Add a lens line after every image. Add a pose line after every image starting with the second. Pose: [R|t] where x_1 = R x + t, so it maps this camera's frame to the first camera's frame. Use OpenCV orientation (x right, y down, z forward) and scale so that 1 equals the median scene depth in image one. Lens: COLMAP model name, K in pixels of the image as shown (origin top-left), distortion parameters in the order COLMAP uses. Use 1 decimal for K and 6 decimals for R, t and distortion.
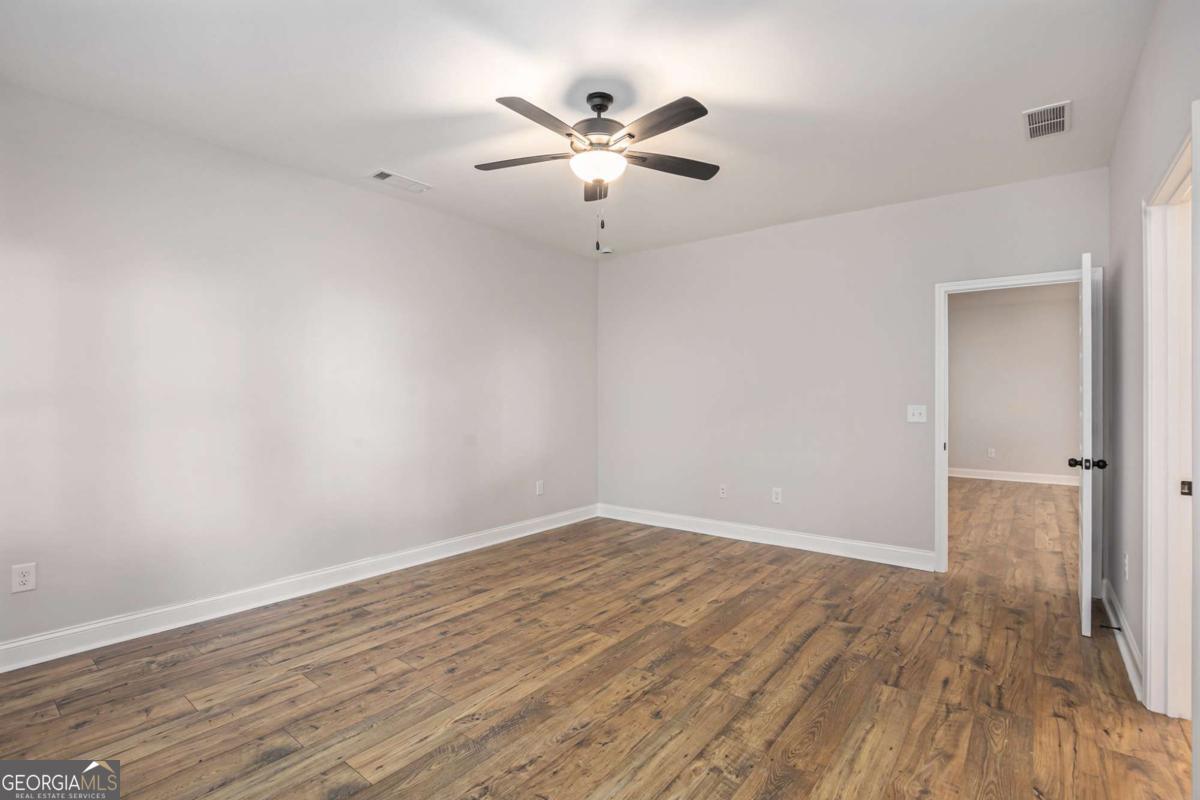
lens RADIAL K [[557.7, 0, 600.0], [0, 557.7, 400.0], [0, 0, 1]] dist [-0.033734, 0.005948]
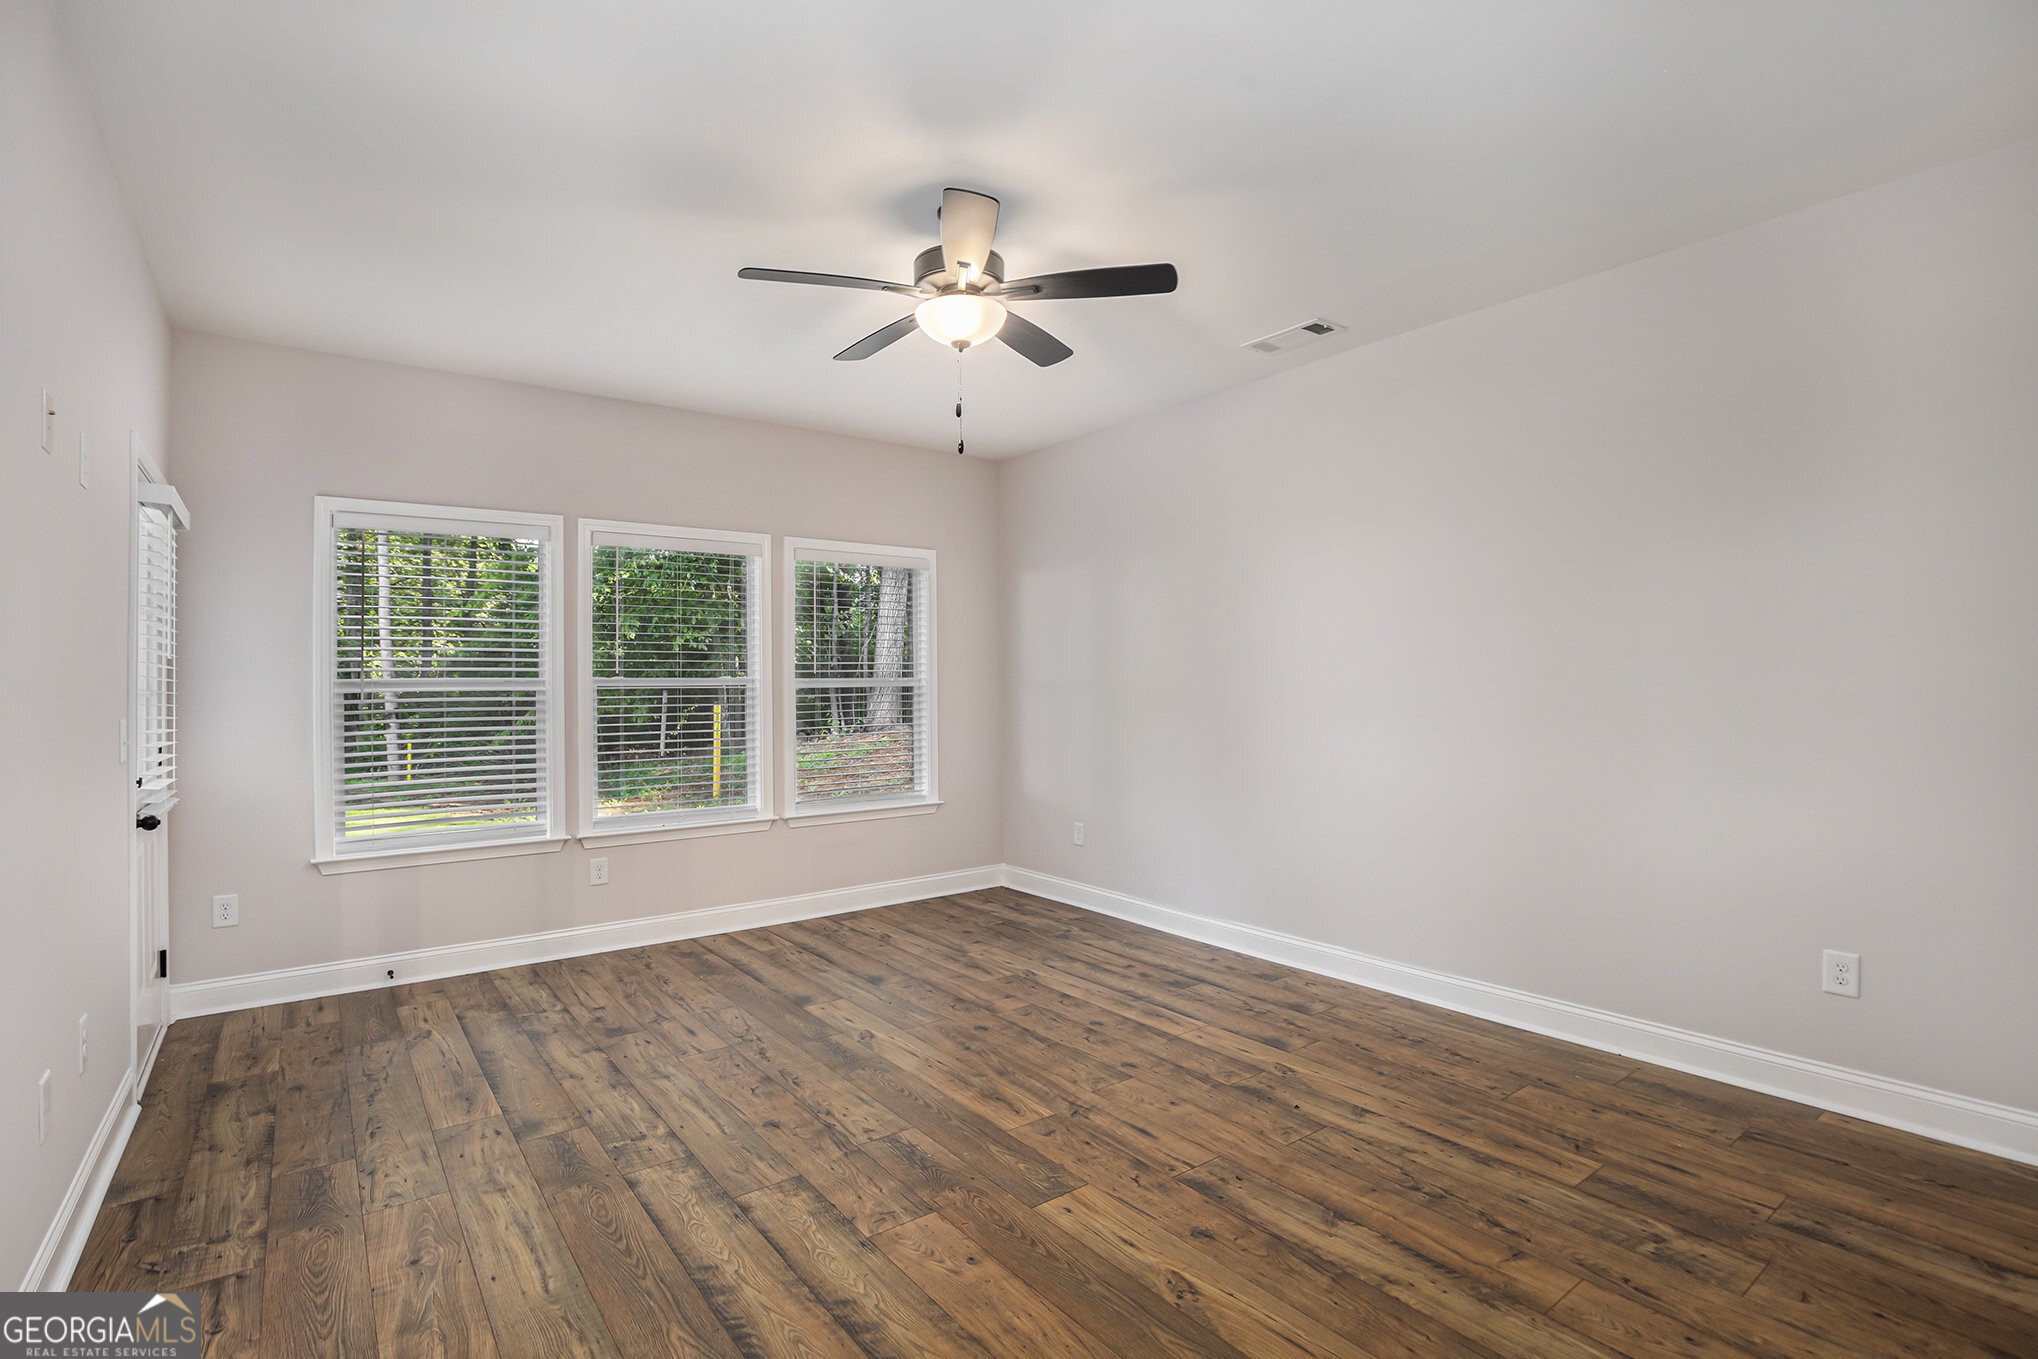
lens RADIAL K [[949.8, 0, 1011.5], [0, 949.8, 685.2], [0, 0, 1]] dist [-0.031256, 0.004988]
pose [[-0.247926, 0.003083, -0.968774, 0.978269], [0.002153, 0.999994, 0.002632, -0.015059], [0.968776, -0.001434, -0.247932, 1.277762]]
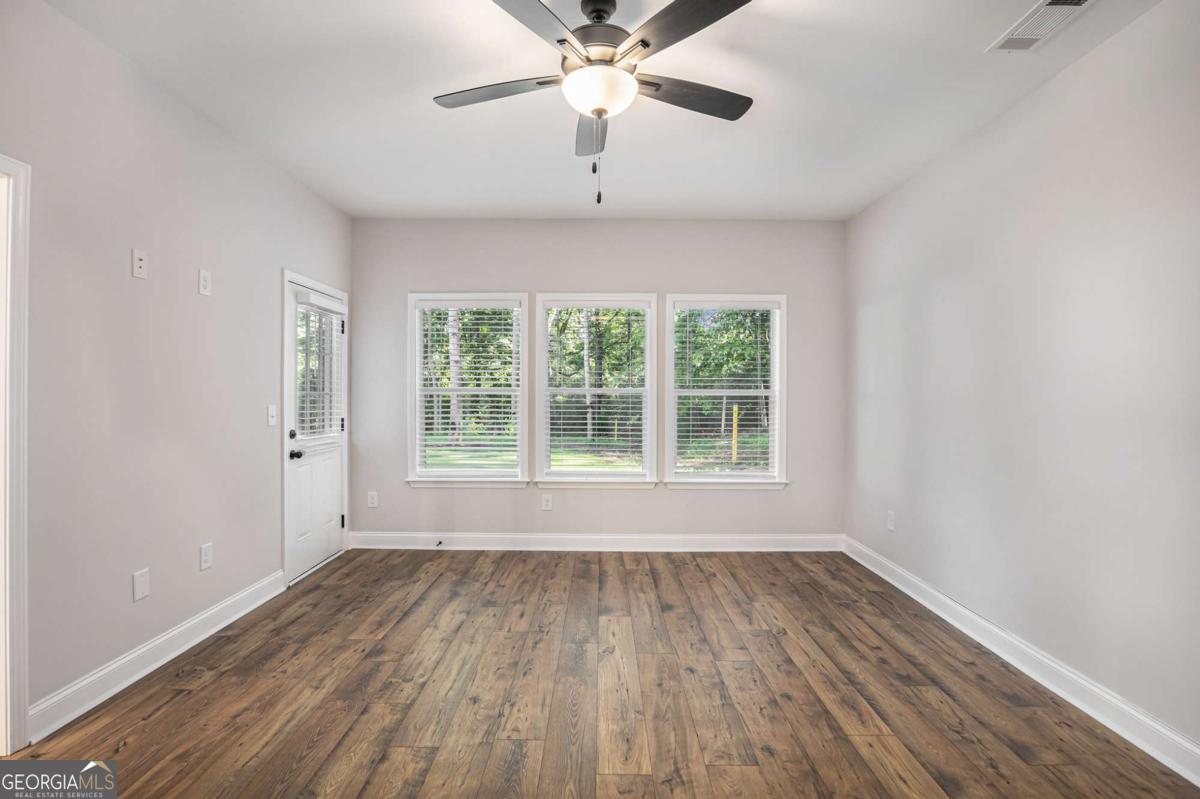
lens RADIAL K [[557.7, 0, 600.0], [0, 557.7, 399.5], [0, 0, 1]] dist [-0.033734, 0.005948]
pose [[-0.783197, 0.002477, -0.621769, 0.448882], [-0.009255, 0.999835, 0.015641, -0.016899], [0.621705, 0.018005, -0.783045, 1.546325]]
